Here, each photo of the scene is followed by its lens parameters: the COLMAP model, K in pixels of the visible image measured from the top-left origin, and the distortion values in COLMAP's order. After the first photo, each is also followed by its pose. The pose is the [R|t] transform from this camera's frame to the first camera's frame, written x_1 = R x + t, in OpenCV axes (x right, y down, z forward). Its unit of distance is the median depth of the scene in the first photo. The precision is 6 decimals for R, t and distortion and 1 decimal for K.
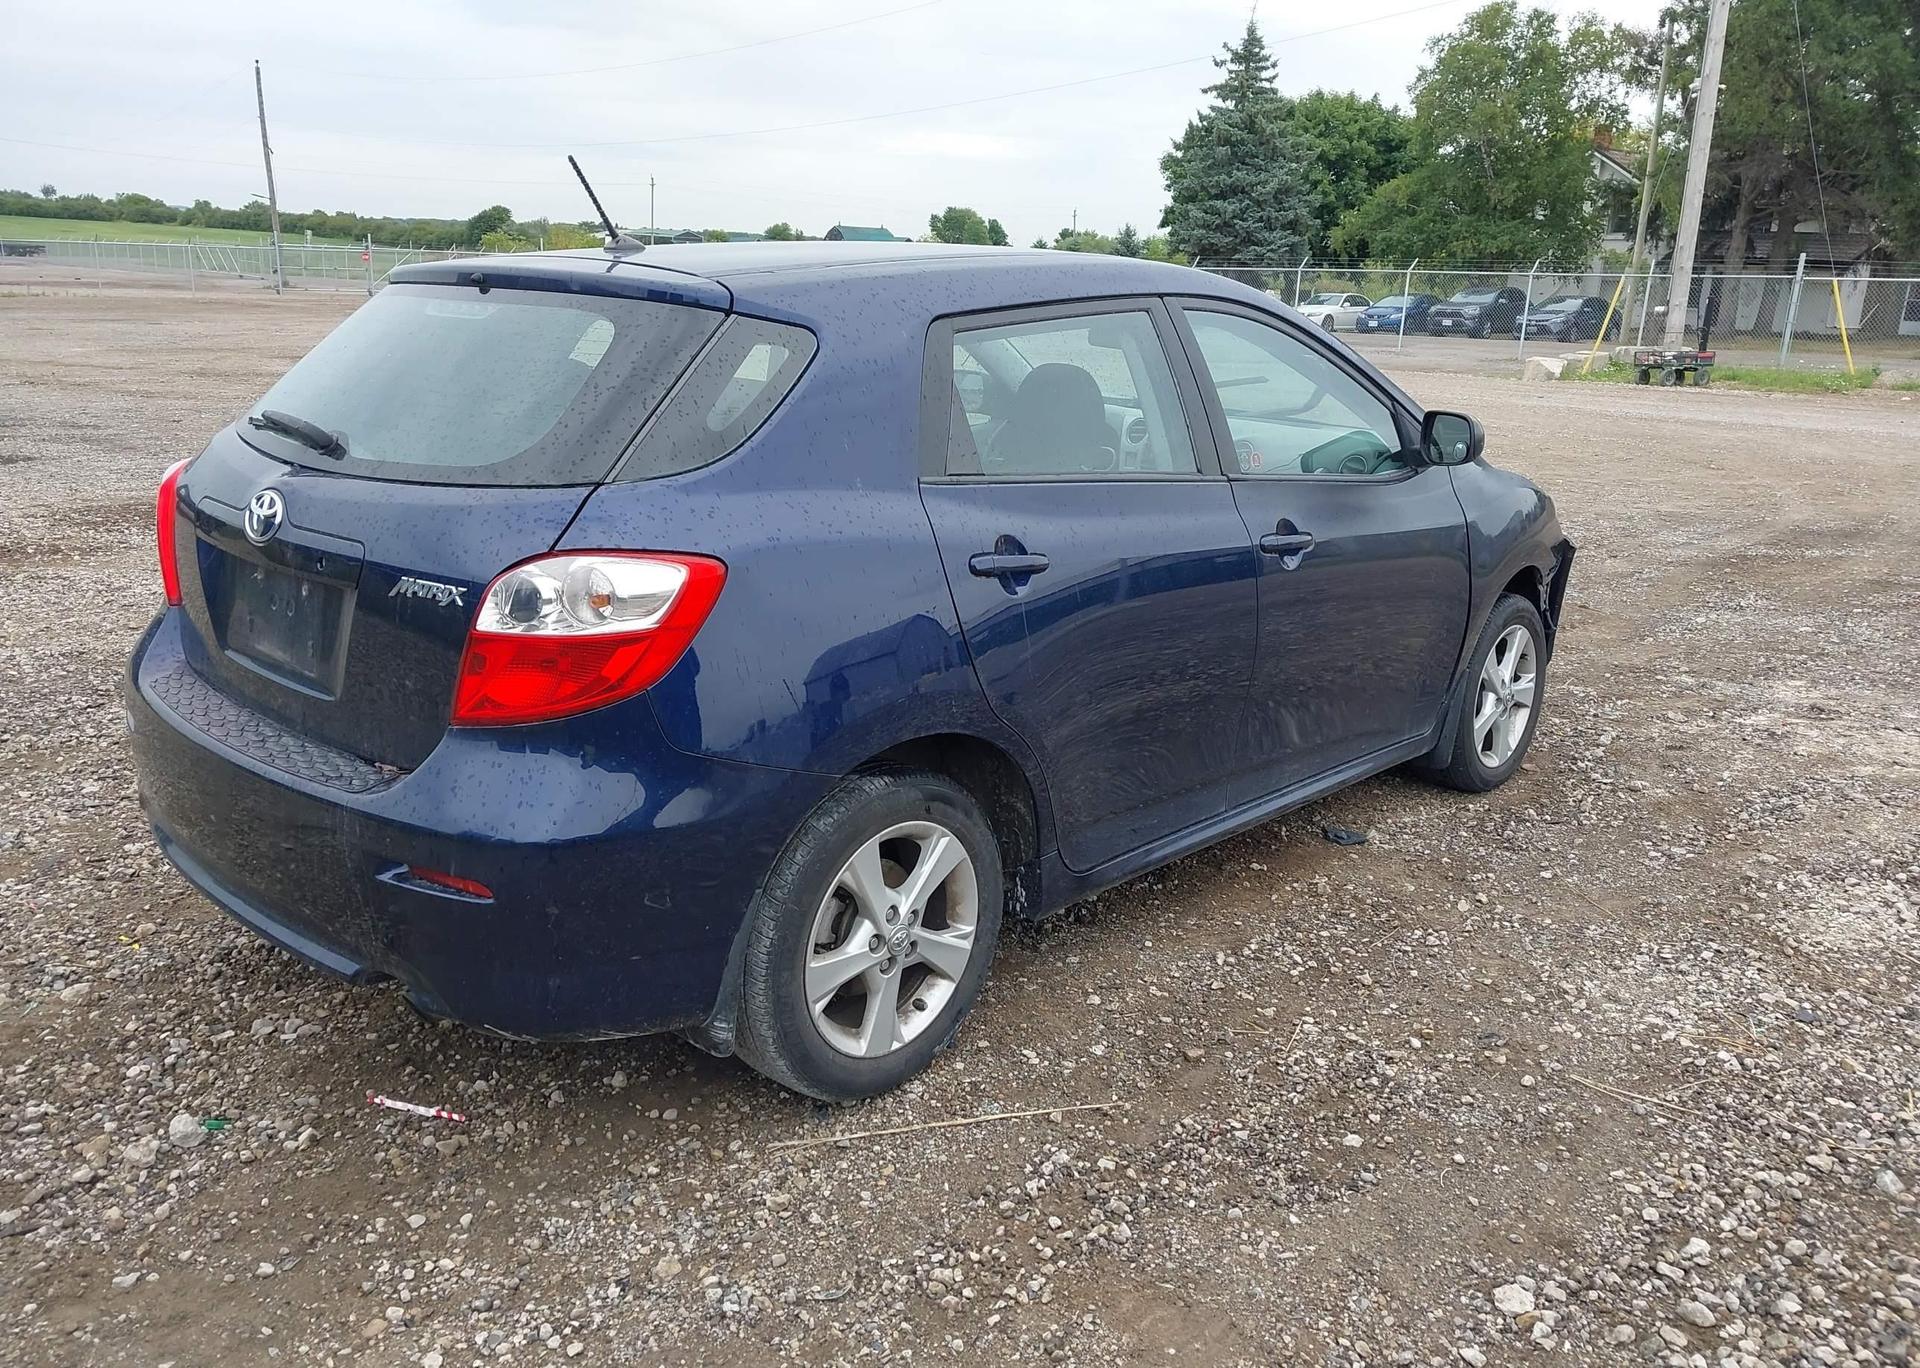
lens RADIAL K [[1515.1, 0, 974.2], [0, 1515.1, 697.5], [0, 0, 1]] dist [0.013745, -0.008308]
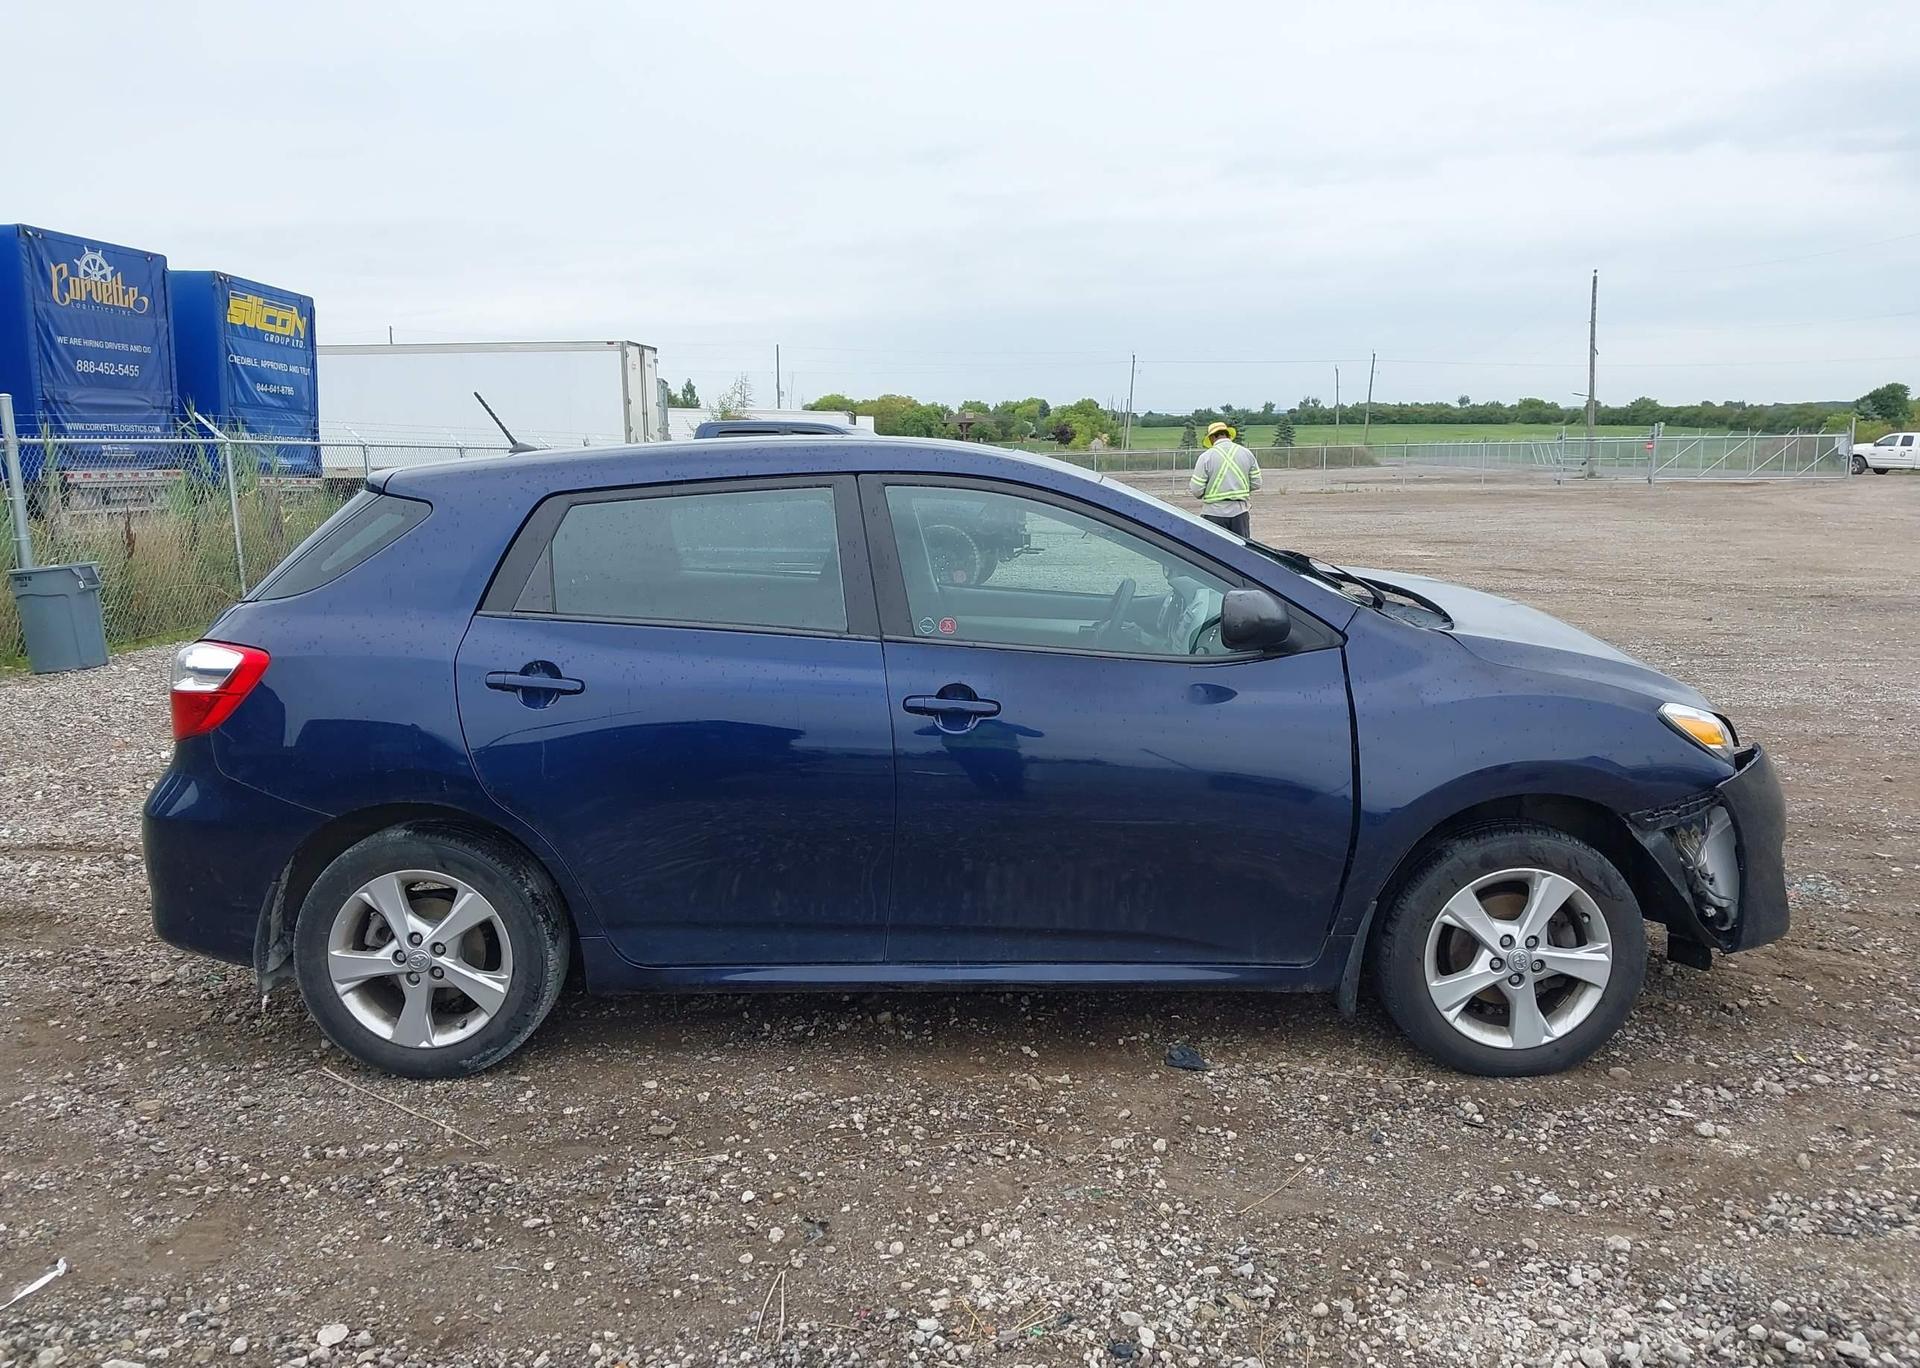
lens RADIAL K [[1515.1, 0, 946.4], [0, 1515.1, 688.3], [0, 0, 1]] dist [0.013745, -0.008308]
pose [[0.666571, 0.075718, -0.741586, 0.976426], [-0.168428, 0.984400, -0.050881, -0.064766], [0.726165, 0.158819, 0.668925, 0.339101]]
